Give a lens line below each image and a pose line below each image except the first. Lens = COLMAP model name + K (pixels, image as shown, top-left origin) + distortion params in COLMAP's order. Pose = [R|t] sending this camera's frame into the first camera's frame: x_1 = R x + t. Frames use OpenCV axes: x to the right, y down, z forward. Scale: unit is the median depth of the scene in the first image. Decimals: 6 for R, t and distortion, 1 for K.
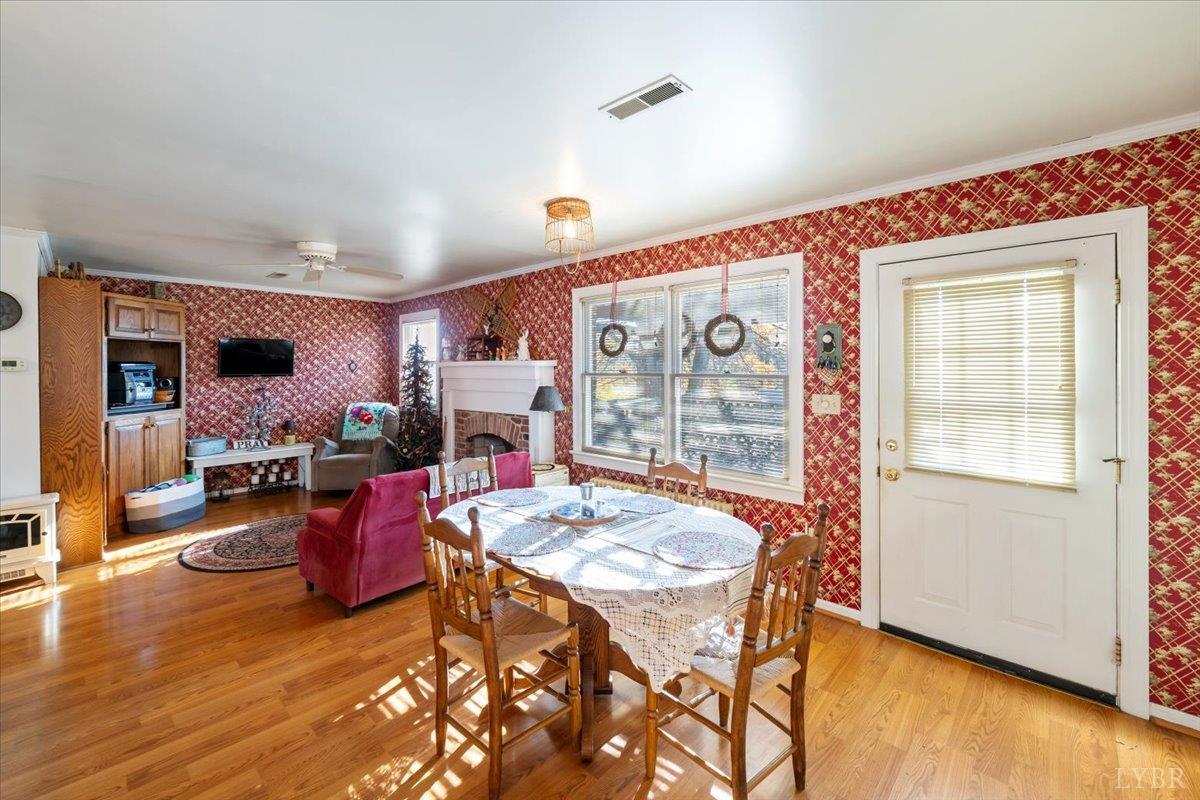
lens RADIAL K [[493.7, 0, 606.5], [0, 493.7, 369.2], [0, 0, 1]] dist [0.001062, -0.000857]
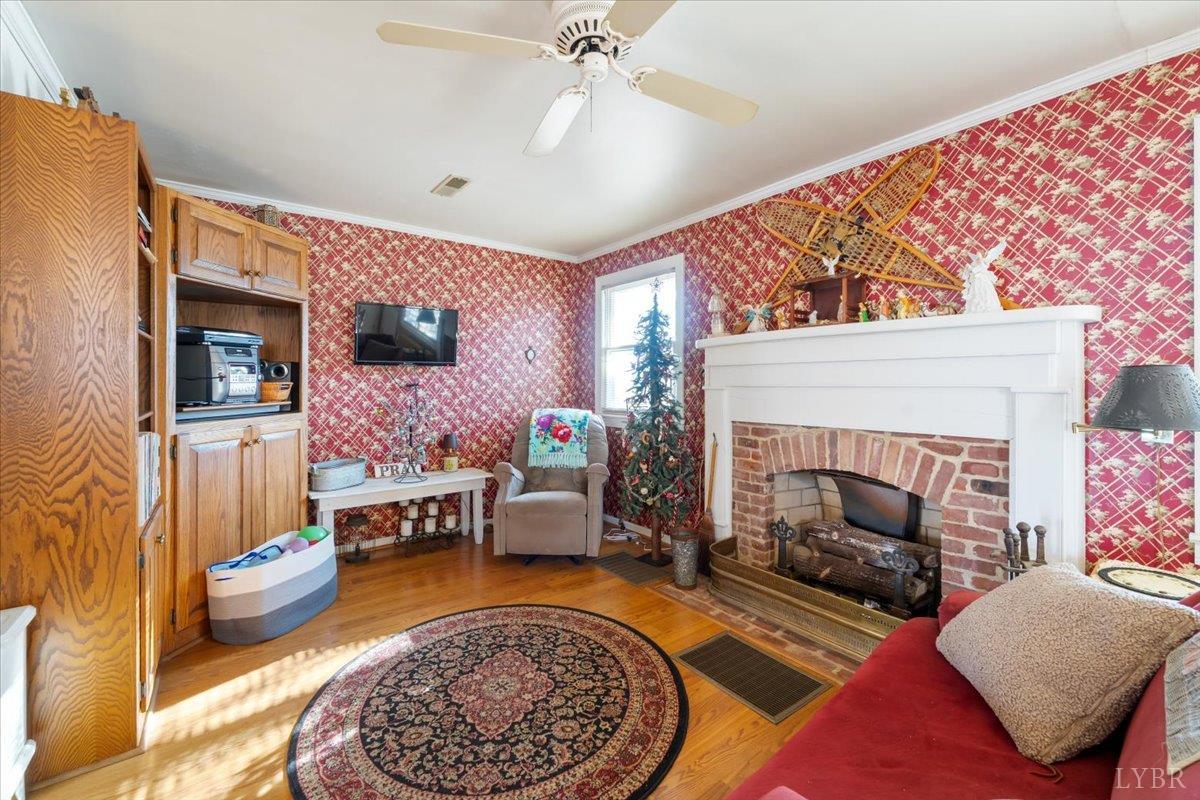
lens RADIAL K [[493.7, 0, 608.3], [0, 493.7, 379.1], [0, 0, 1]] dist [0.001062, -0.000857]
pose [[0.986318, 0.002024, -0.164839, -0.363595], [-0.002943, 0.999981, -0.005332, 0.037513], [0.164825, 0.005744, 0.986306, 0.432330]]
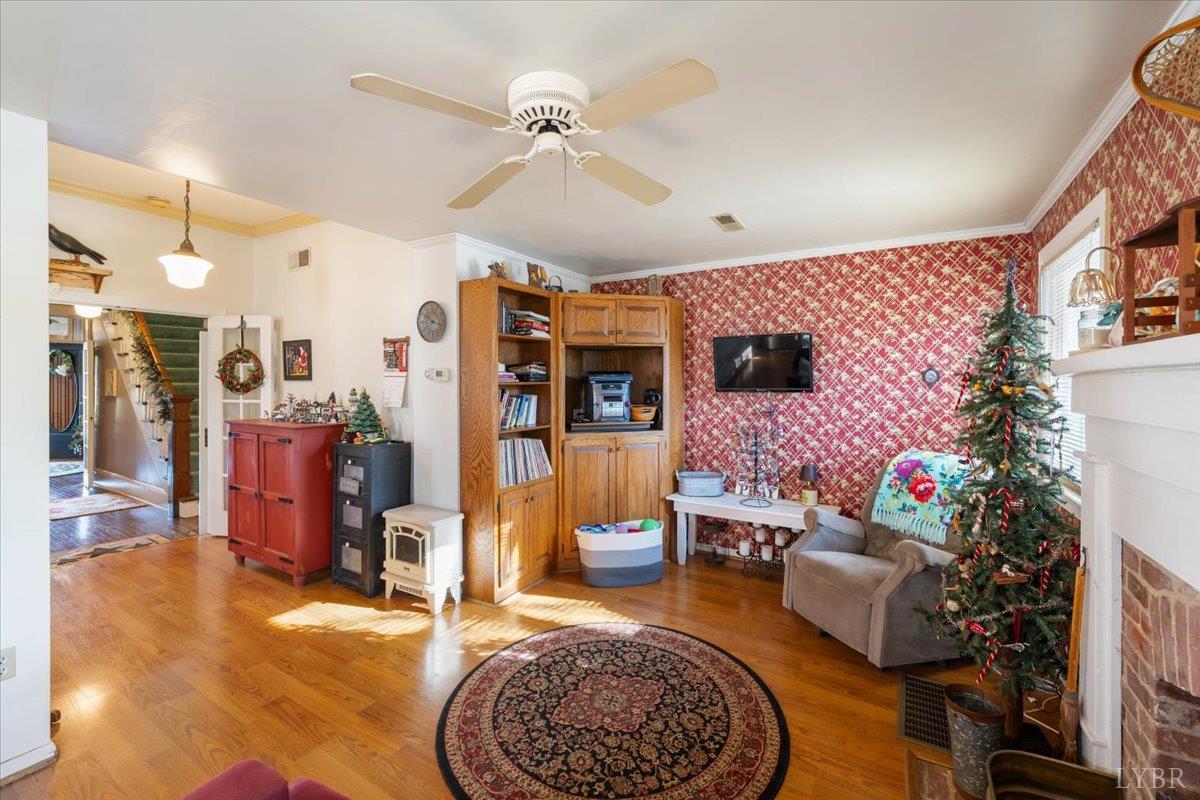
lens RADIAL K [[493.7, 0, 596.9], [0, 493.7, 383.1], [0, 0, 1]] dist [0.001062, -0.000857]
pose [[0.199466, 0.006084, -0.979886, -0.107583], [-0.005537, 0.999972, 0.005081, 0.000573], [0.979889, 0.004412, 0.199494, 0.687745]]
